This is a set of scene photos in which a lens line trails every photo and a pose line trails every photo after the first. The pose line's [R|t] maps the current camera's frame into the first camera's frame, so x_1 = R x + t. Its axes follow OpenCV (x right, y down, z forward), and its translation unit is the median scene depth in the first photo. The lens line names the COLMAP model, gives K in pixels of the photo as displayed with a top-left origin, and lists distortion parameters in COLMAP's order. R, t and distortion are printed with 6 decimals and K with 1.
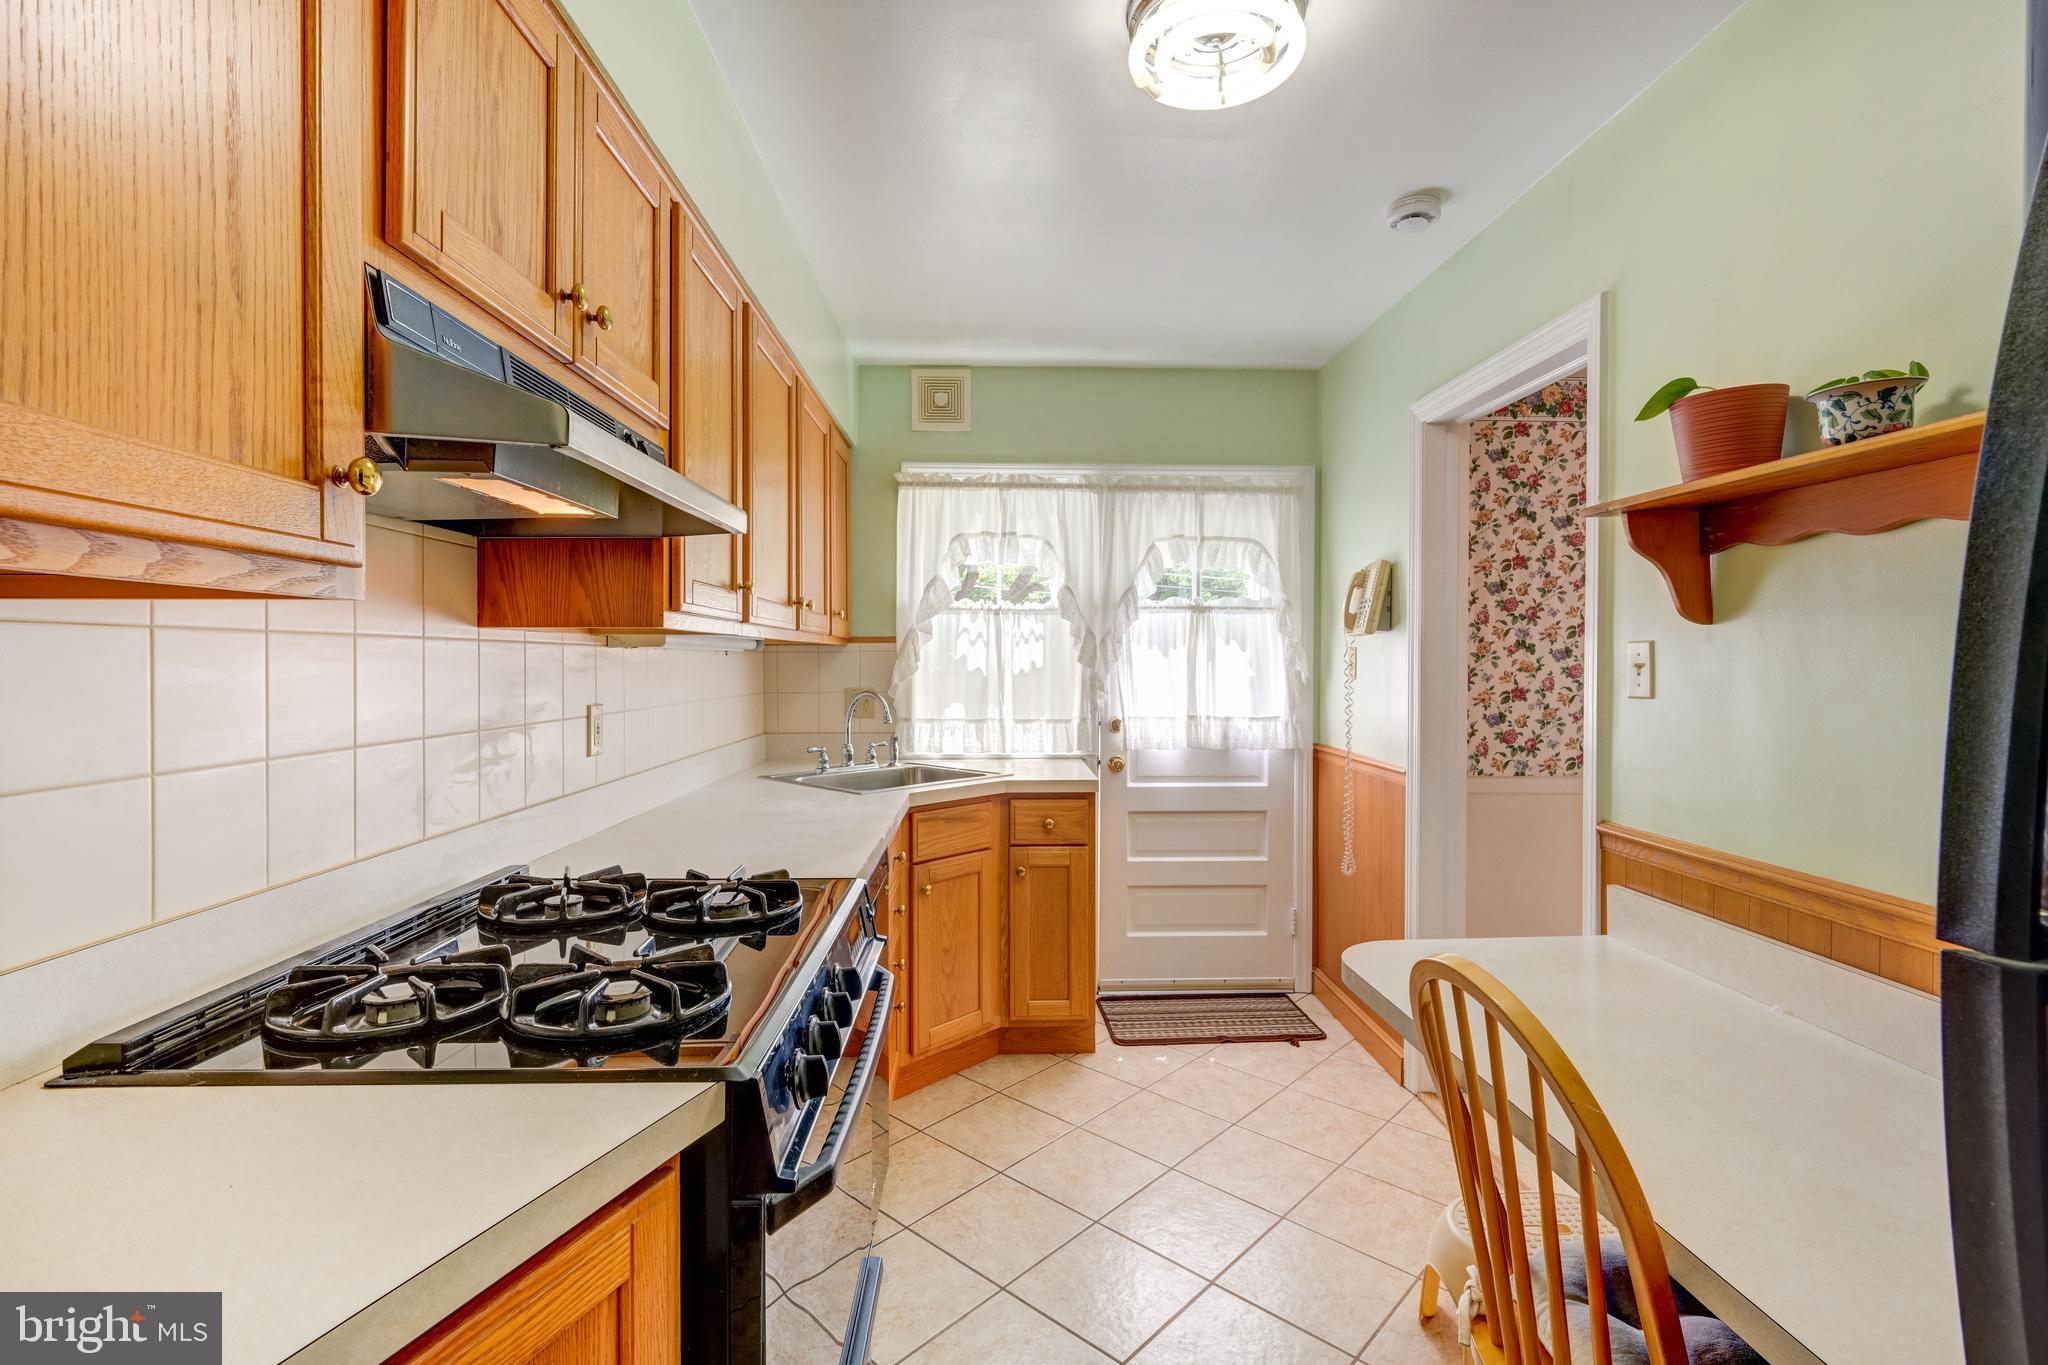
lens RADIAL K [[953.8, 0, 1024.0], [0, 953.8, 682.5], [0, 0, 1]] dist [0.000859, 0.000207]
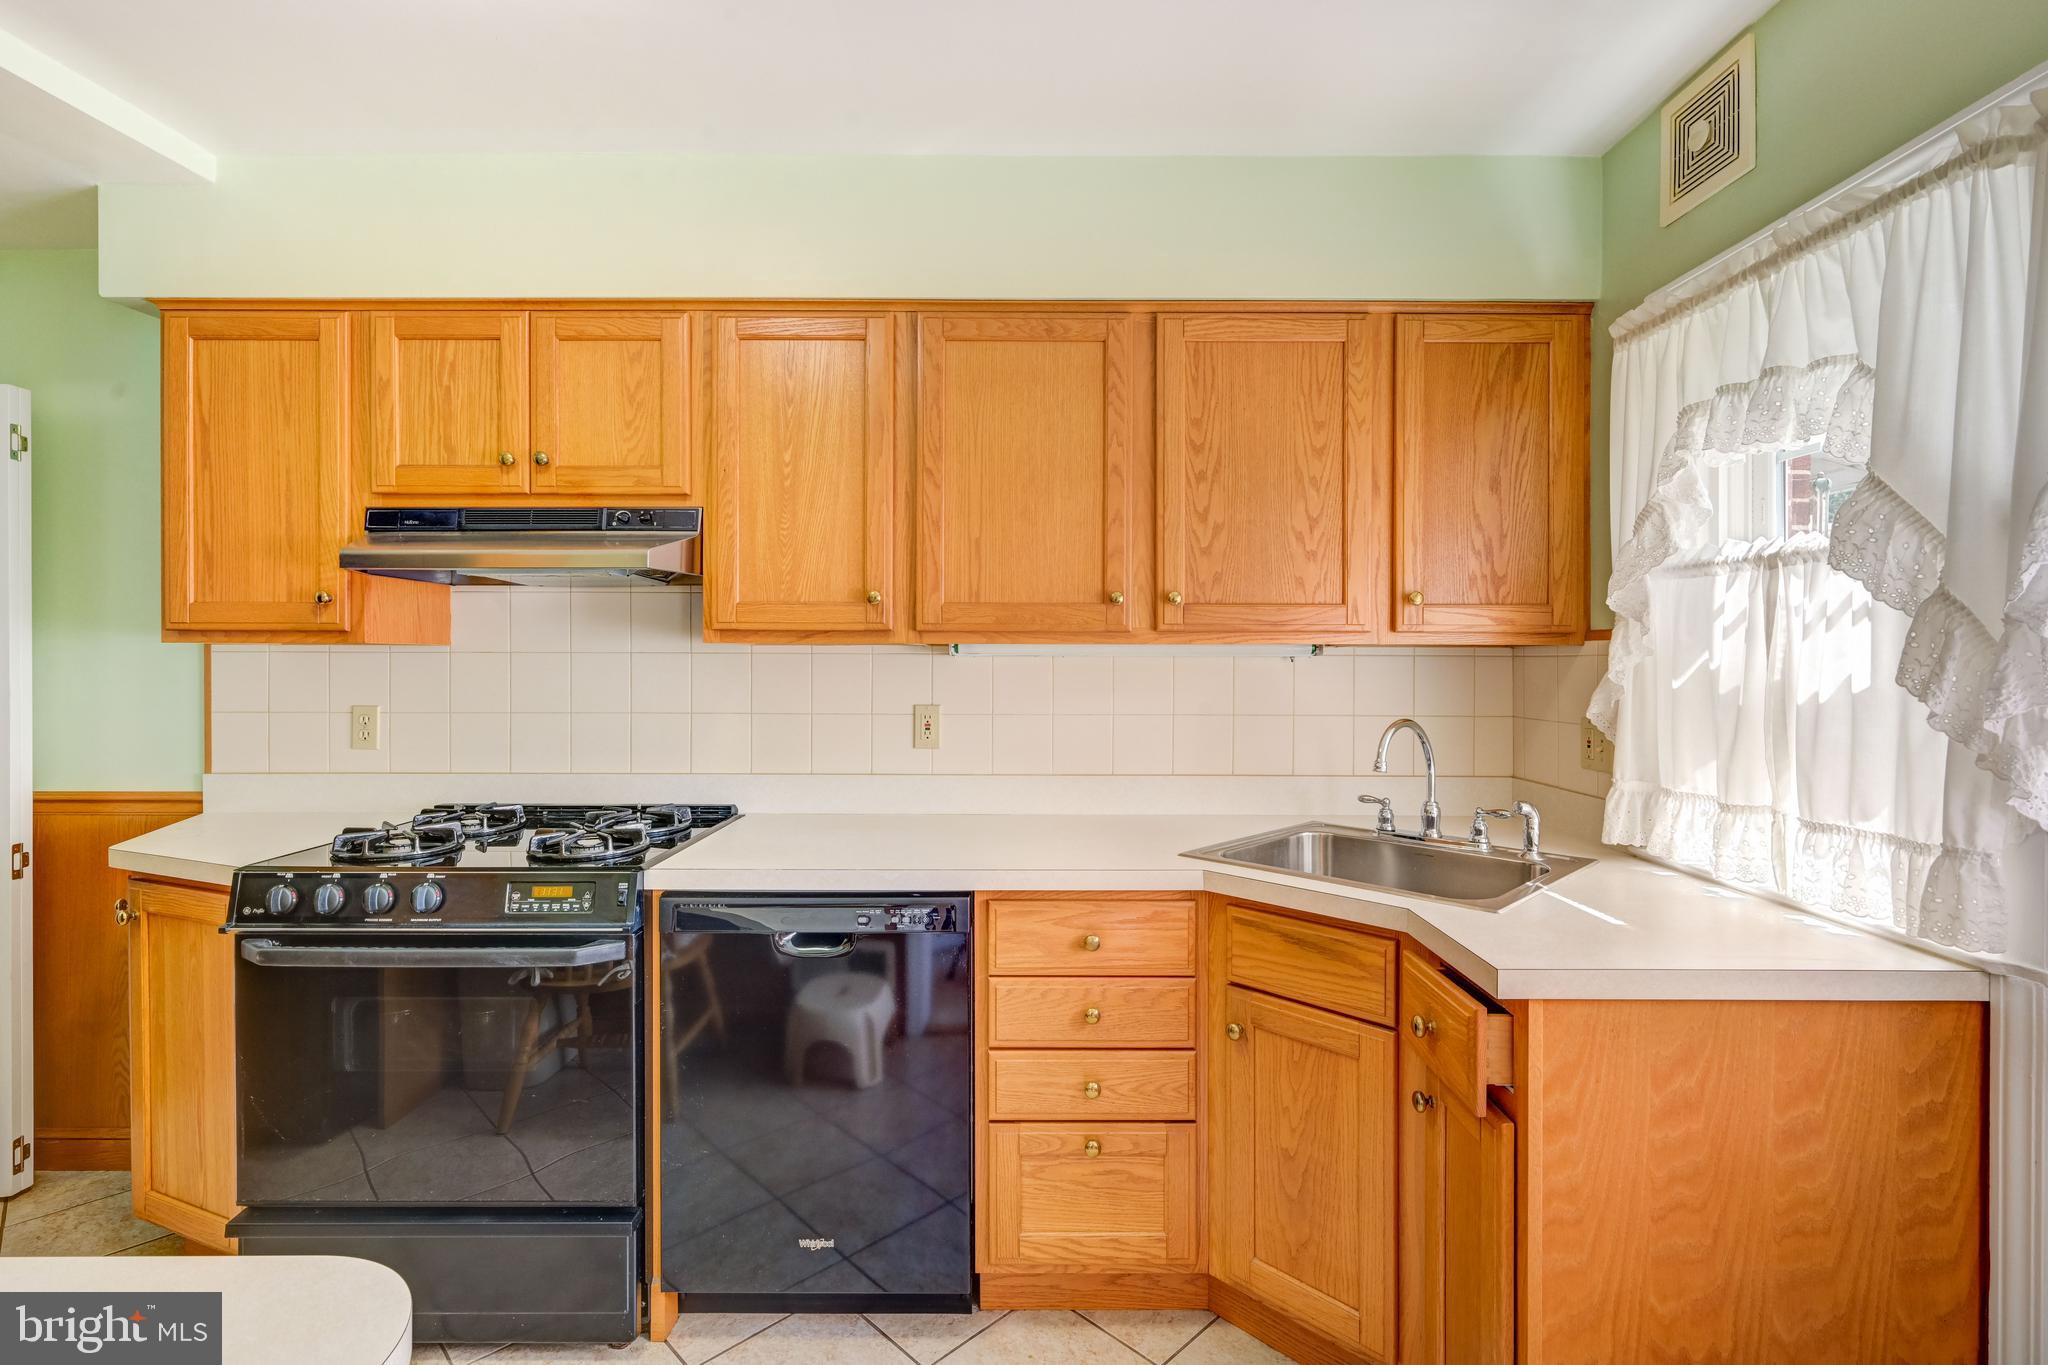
lens RADIAL K [[953.8, 0, 1024.0], [0, 953.8, 682.5], [0, 0, 1]] dist [0.000859, 0.000207]
pose [[-0.036700, 0.015648, -0.999204, 0.418520], [-0.026136, 0.999520, 0.016613, -0.017966], [0.998984, 0.026725, -0.036273, 0.684909]]
